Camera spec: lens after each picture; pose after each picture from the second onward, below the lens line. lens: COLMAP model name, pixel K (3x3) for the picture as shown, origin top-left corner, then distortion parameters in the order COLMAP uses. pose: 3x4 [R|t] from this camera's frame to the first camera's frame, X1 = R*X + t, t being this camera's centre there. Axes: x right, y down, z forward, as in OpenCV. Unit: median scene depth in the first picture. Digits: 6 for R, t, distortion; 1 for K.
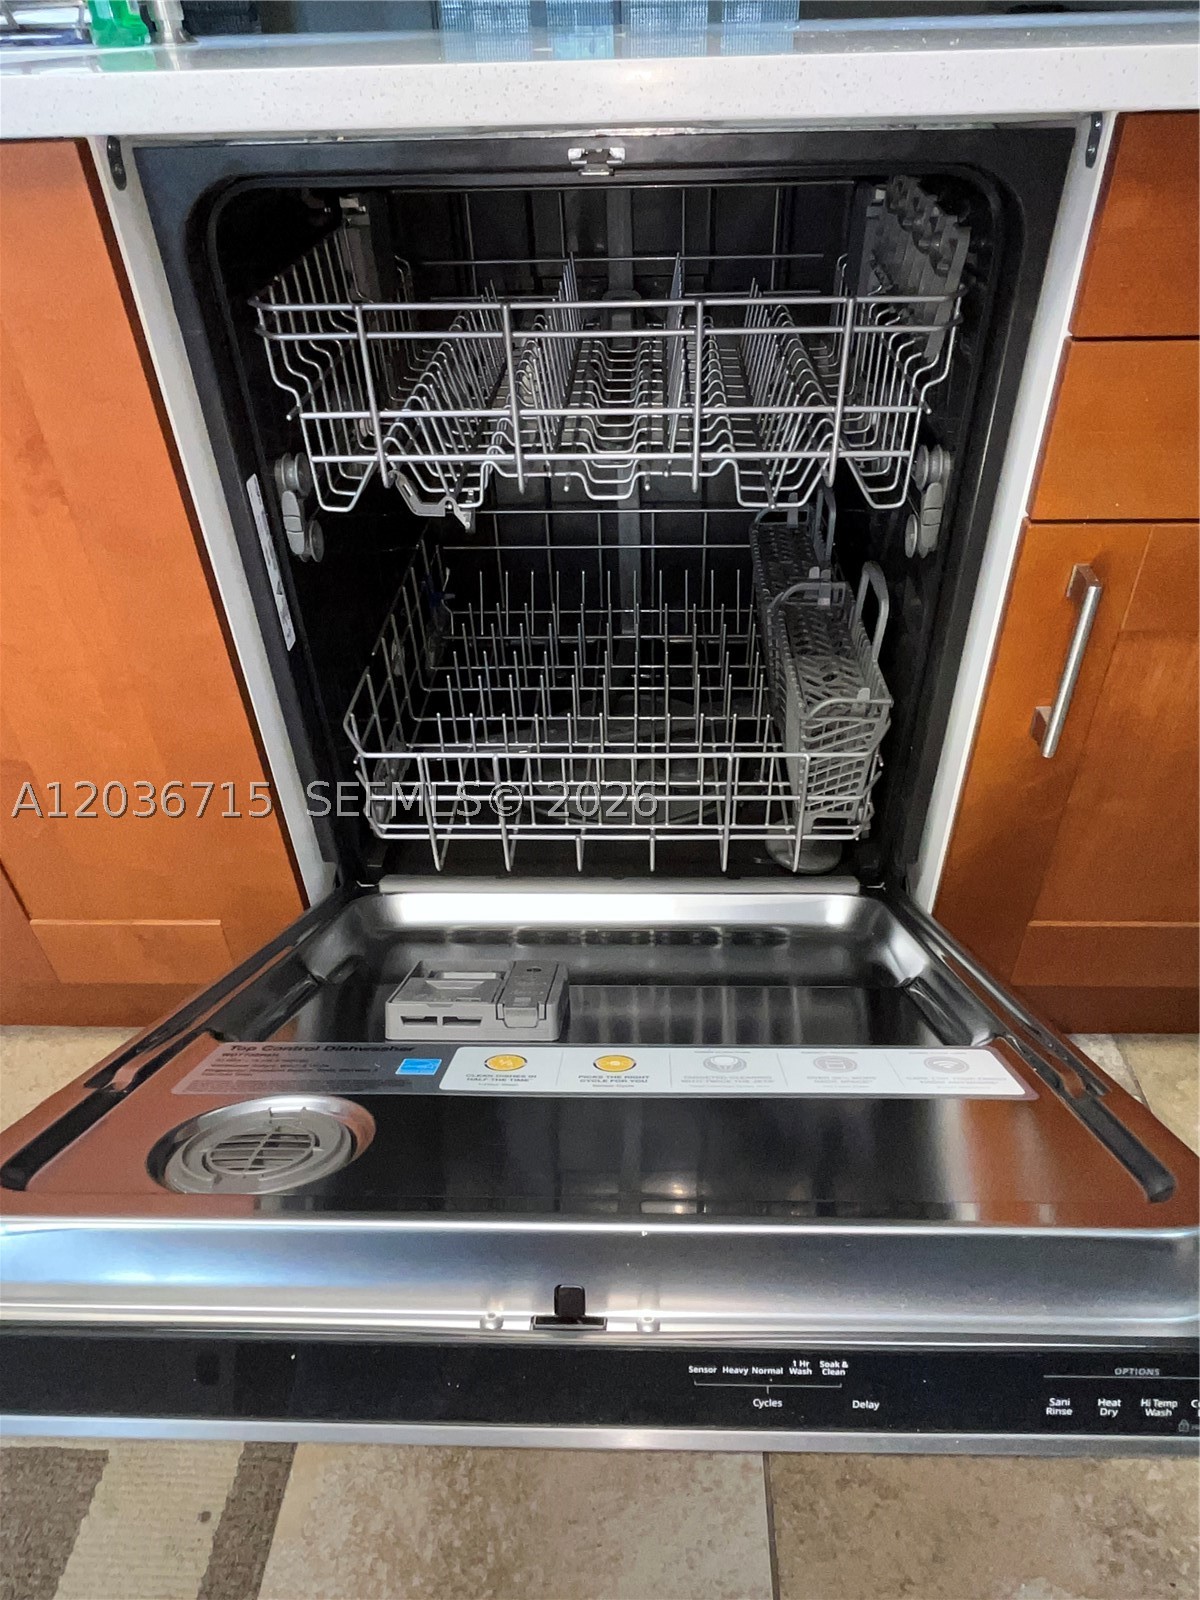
lens RADIAL K [[1013.1, 0, 611.7], [0, 1013.1, 799.8], [0, 0, 1]] dist [0.047324, 0.000578]
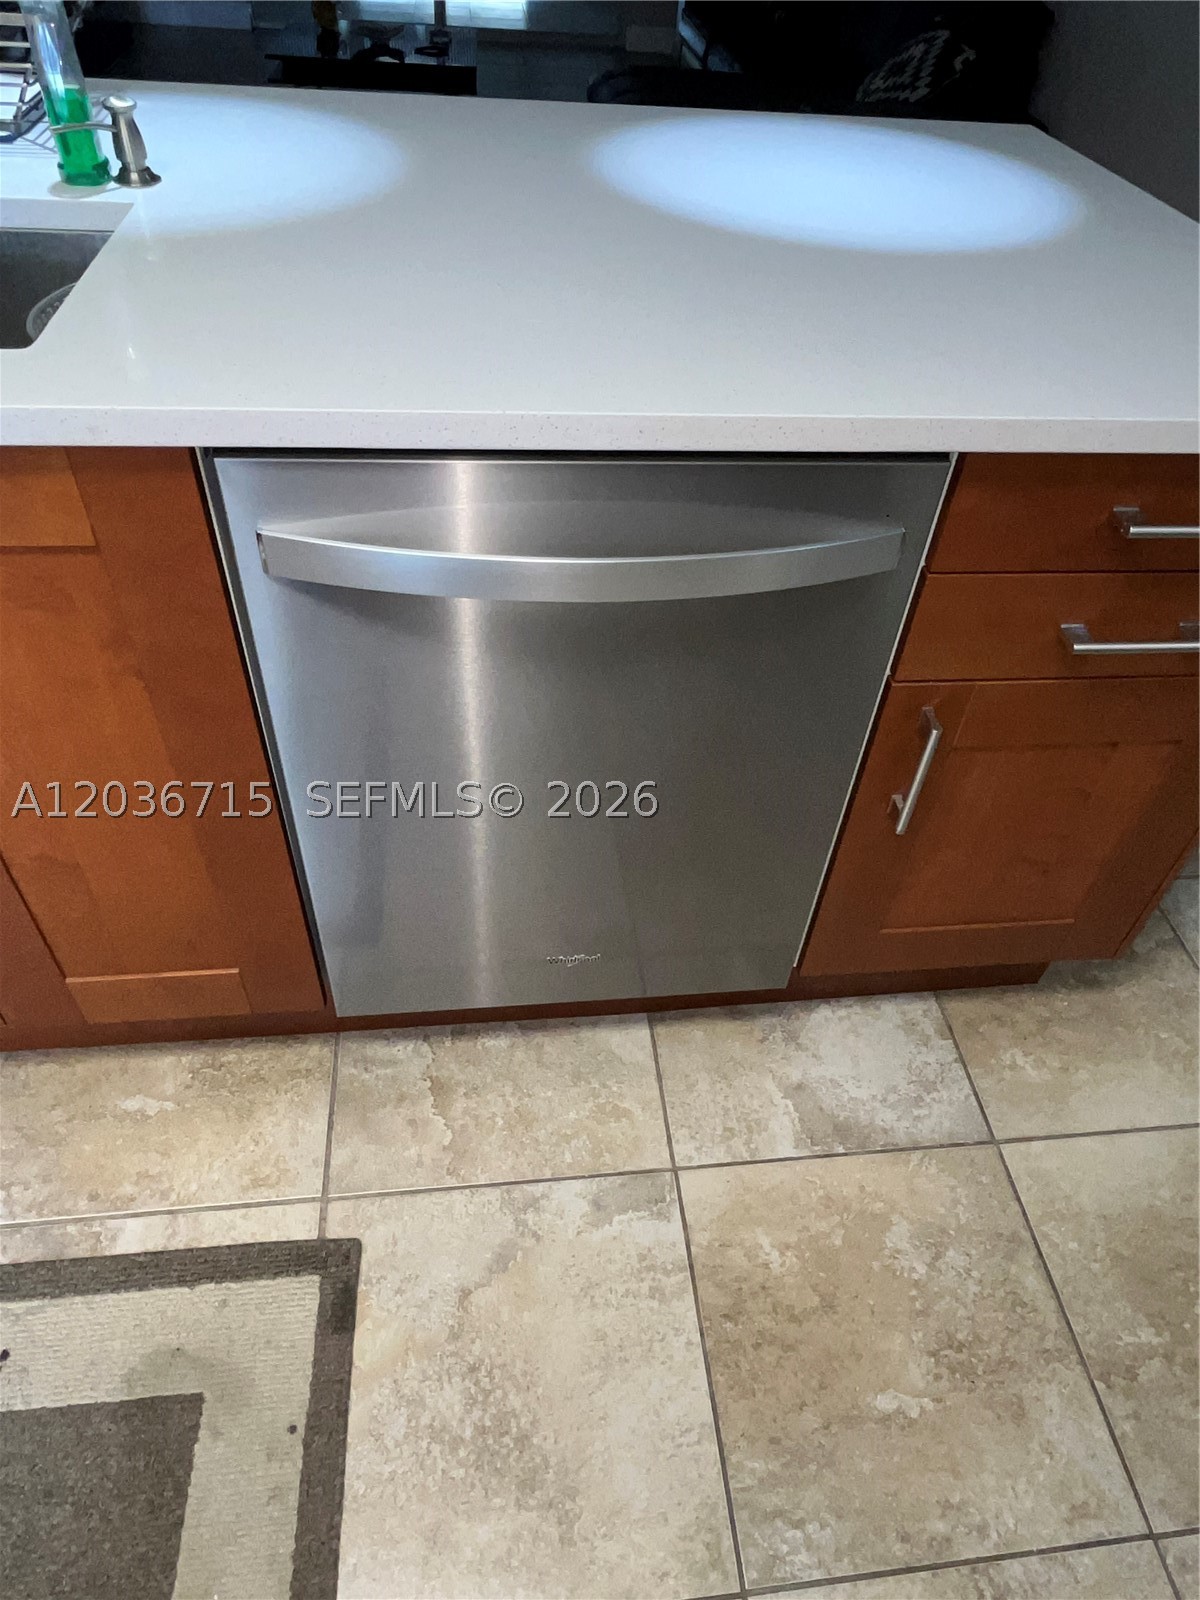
lens RADIAL K [[1013.1, 0, 595.9], [0, 1013.1, 799.4], [0, 0, 1]] dist [0.047324, 0.000578]
pose [[0.987766, -0.046958, 0.148704, -0.169616], [0.028340, 0.991760, 0.124935, -0.263717], [-0.153346, -0.119192, 0.980958, -0.255287]]
